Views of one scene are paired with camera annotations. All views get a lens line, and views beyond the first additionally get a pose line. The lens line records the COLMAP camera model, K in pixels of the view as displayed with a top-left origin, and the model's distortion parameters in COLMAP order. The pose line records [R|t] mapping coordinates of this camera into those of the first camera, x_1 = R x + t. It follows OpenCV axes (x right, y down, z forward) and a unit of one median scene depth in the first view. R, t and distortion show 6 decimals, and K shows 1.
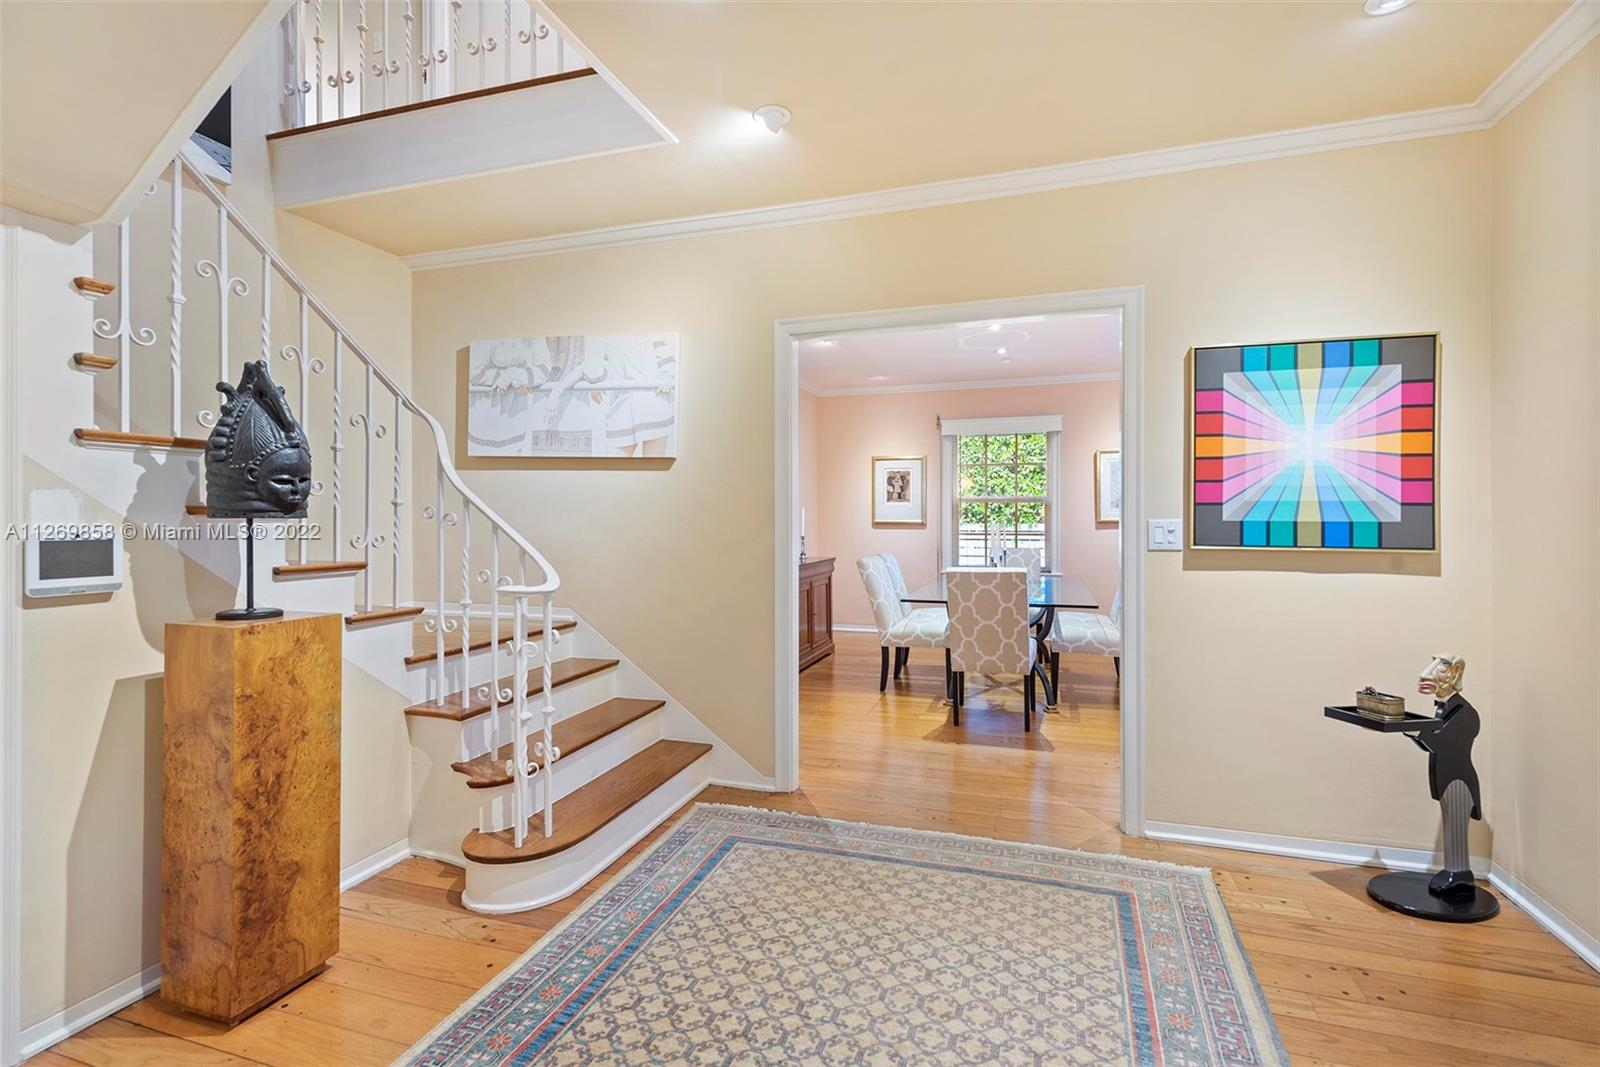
lens RADIAL K [[748.7, 0, 800.0], [0, 748.7, 517.5], [0, 0, 1]] dist [0.000454, -0.000398]
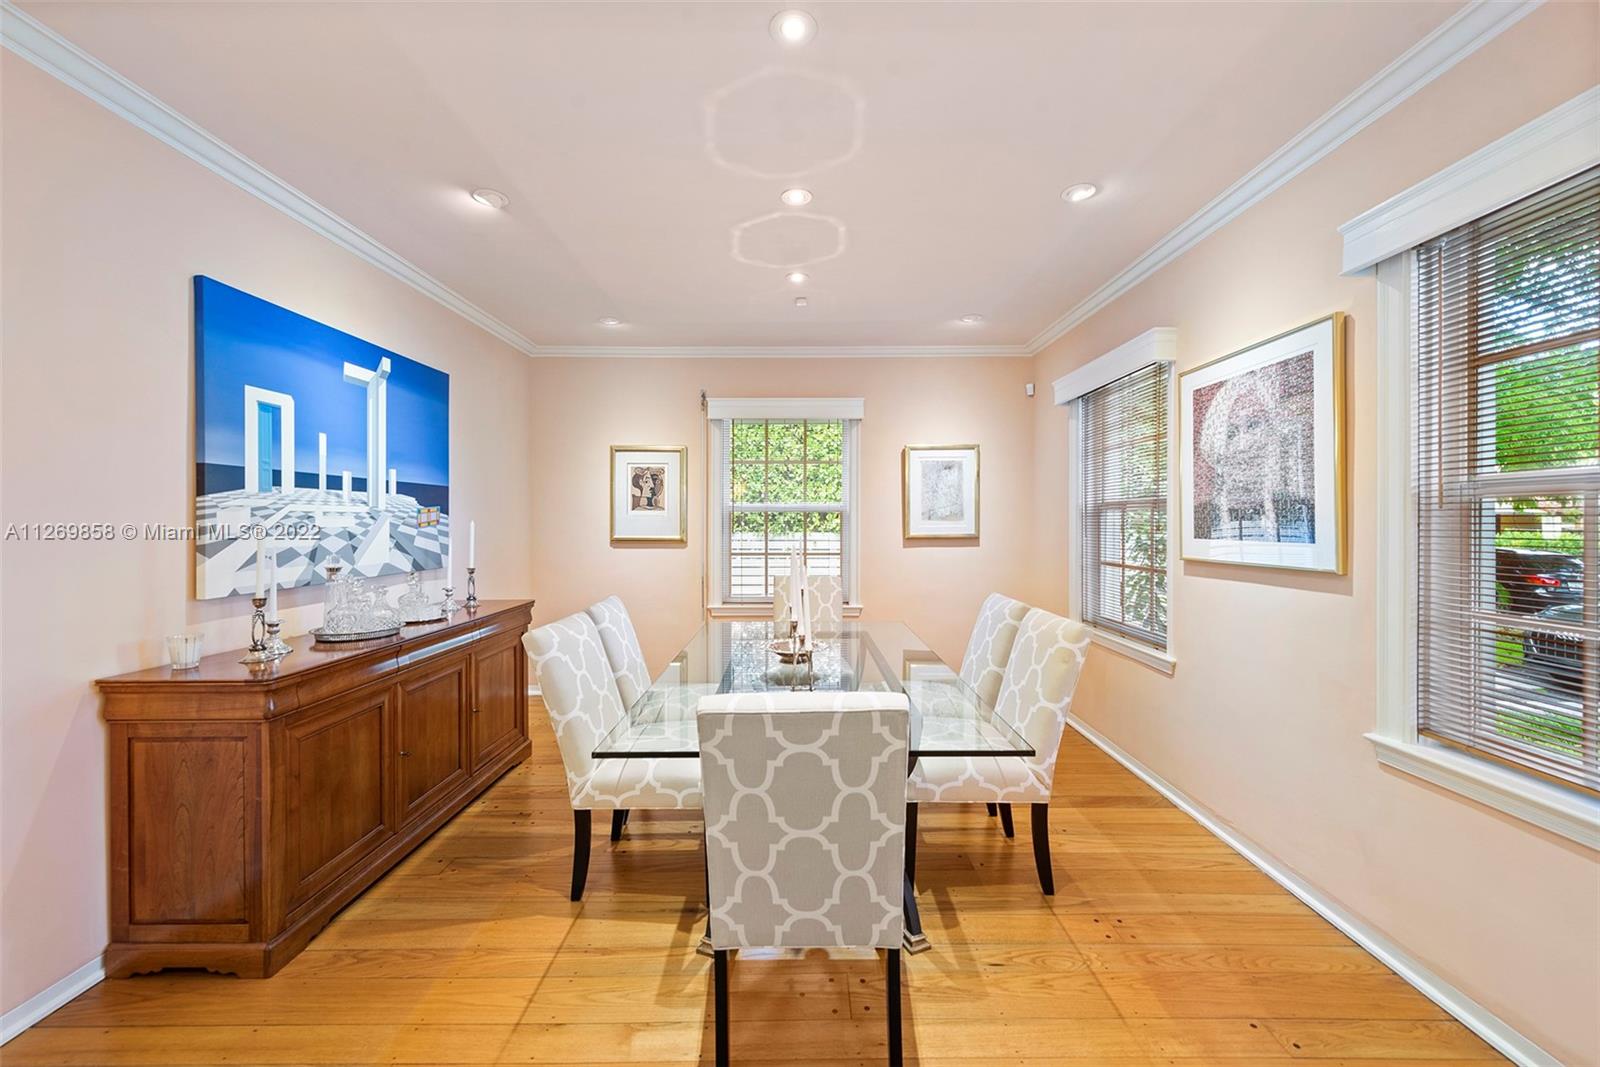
lens RADIAL K [[625.6, 0, 799.4], [0, 625.6, 520.8], [0, 0, 1]] dist [0.013564, -0.002774]
pose [[0.949959, 0.000975, 0.312375, 0.082265], [-0.001257, 0.999999, 0.000701, -0.011409], [-0.312374, -0.001058, 0.949959, 0.387706]]
